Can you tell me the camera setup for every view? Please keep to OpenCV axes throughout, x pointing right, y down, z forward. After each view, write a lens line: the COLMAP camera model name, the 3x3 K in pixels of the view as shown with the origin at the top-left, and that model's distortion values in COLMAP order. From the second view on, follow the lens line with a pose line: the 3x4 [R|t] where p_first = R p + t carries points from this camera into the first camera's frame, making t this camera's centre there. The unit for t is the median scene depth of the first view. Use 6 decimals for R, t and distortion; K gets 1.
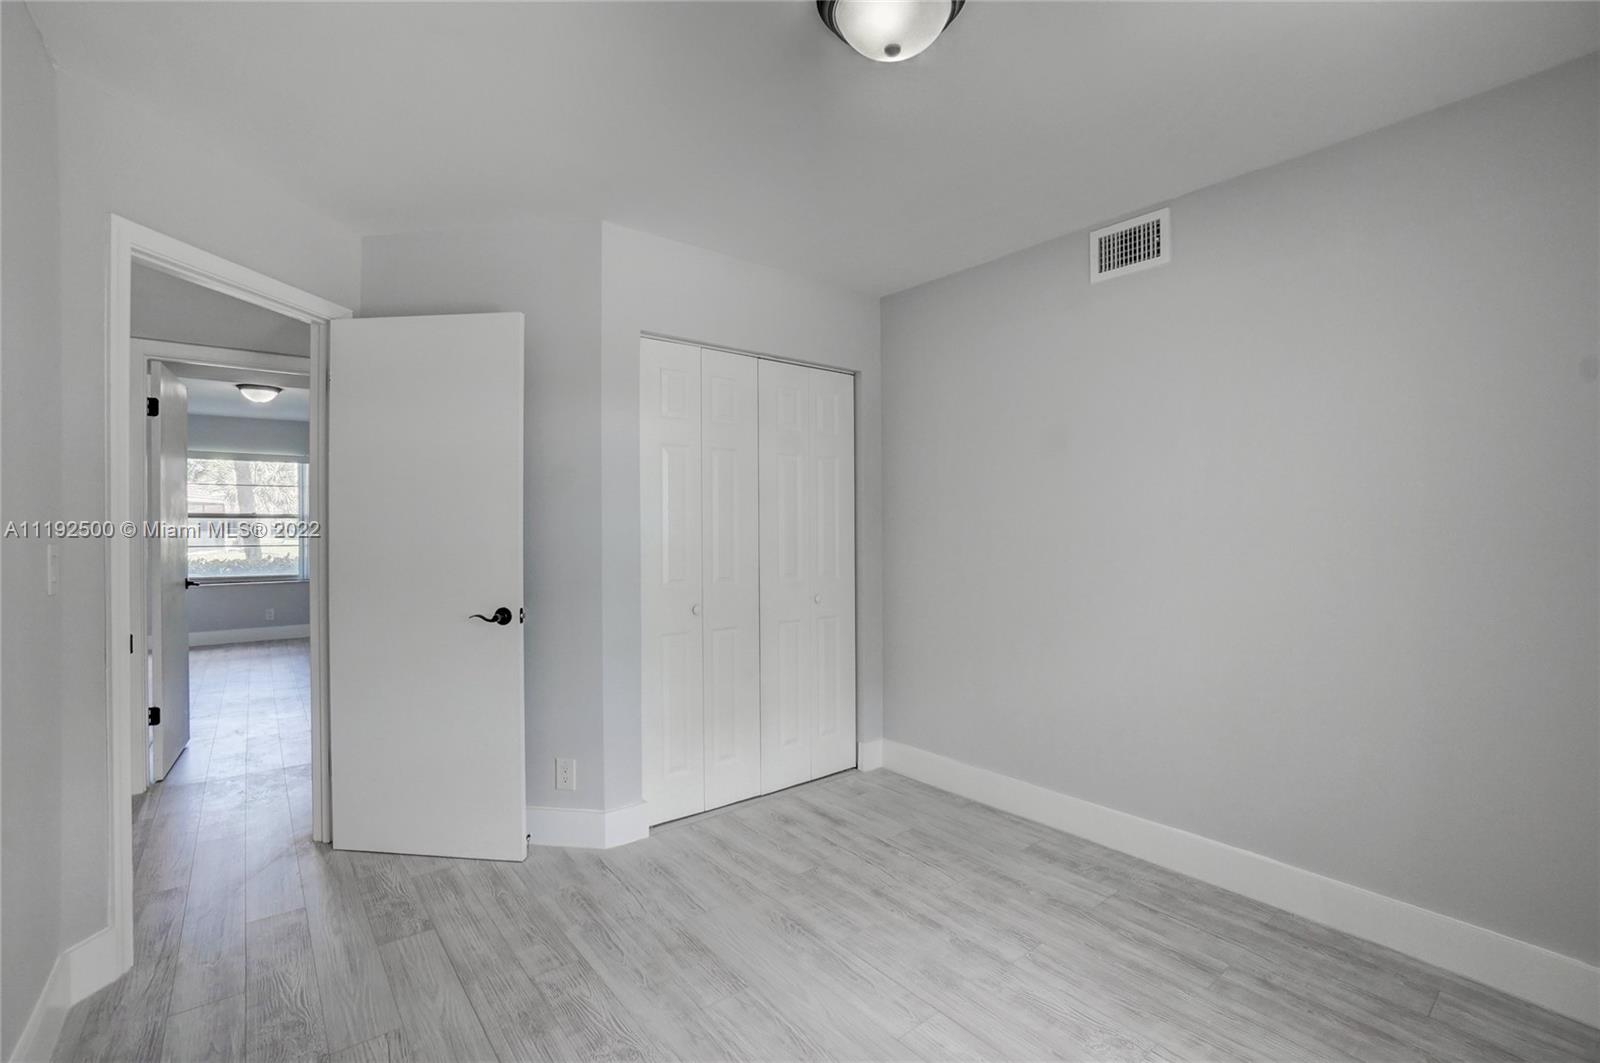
lens RADIAL K [[731.5, 0, 800.0], [0, 731.5, 531.5], [0, 0, 1]] dist [-0.058977, 0.022932]
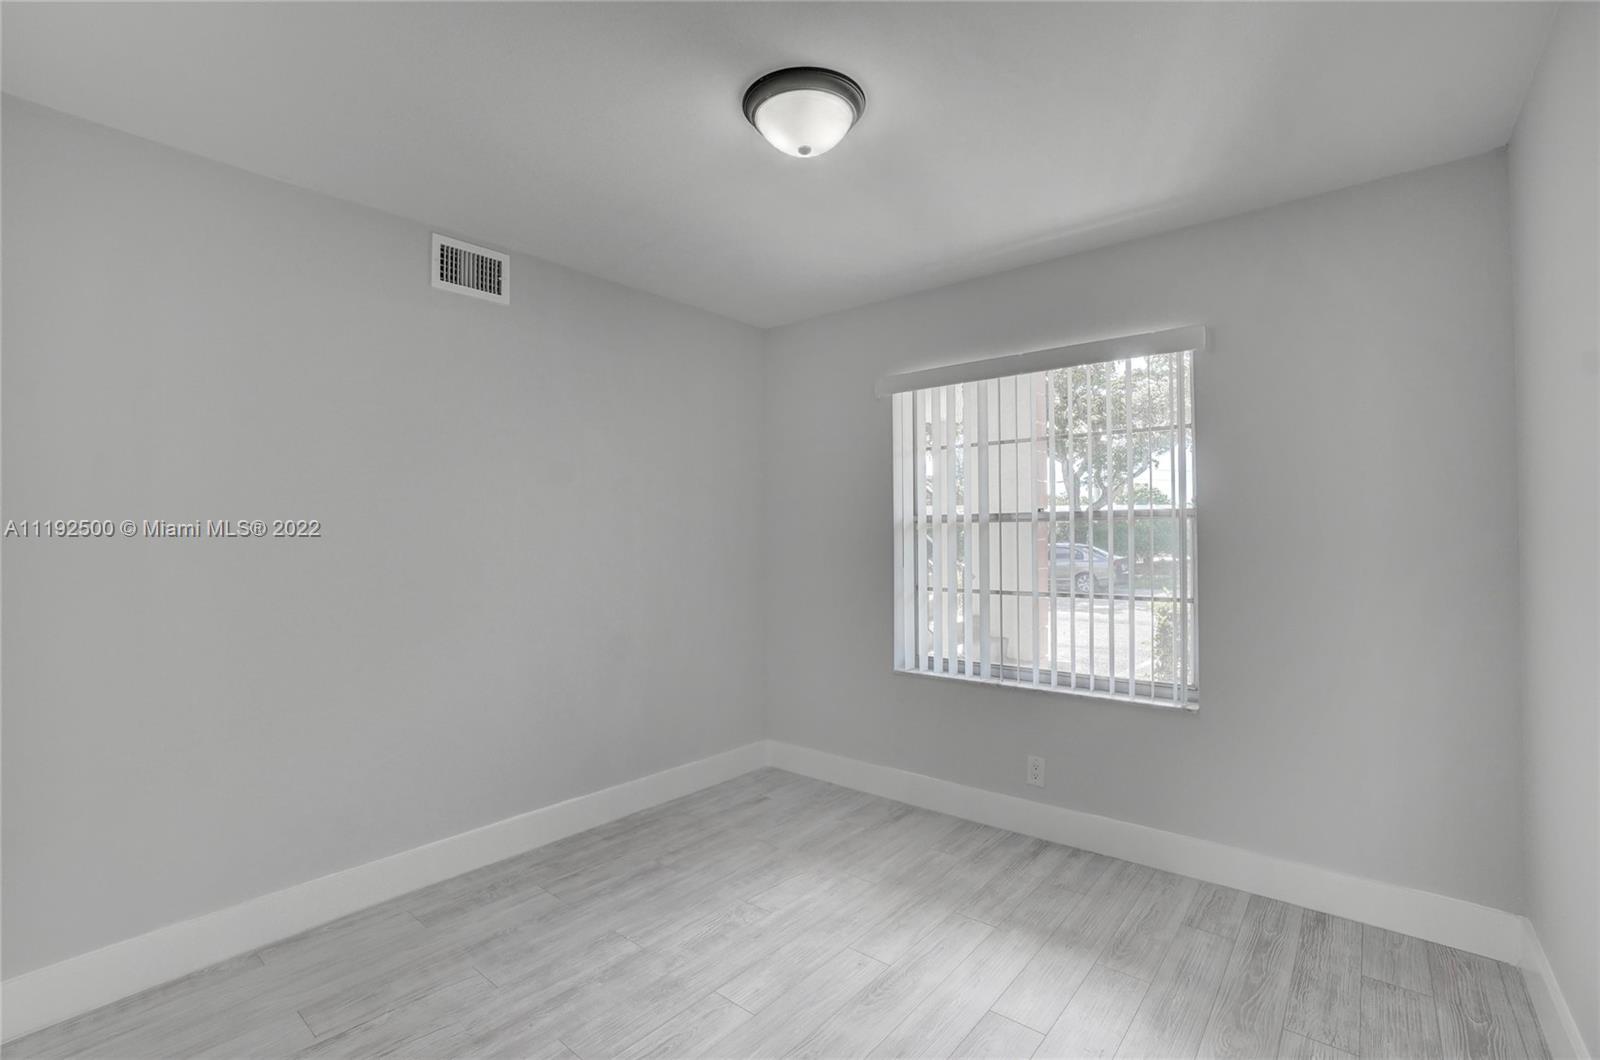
lens RADIAL K [[731.5, 0, 800.0], [0, 731.5, 530.0], [0, 0, 1]] dist [-0.058977, 0.022932]
pose [[-0.210790, 0.004366, 0.977522, -0.699932], [0.015466, 0.999880, -0.001130, -0.022154], [-0.977409, 0.014880, -0.210832, 0.844638]]
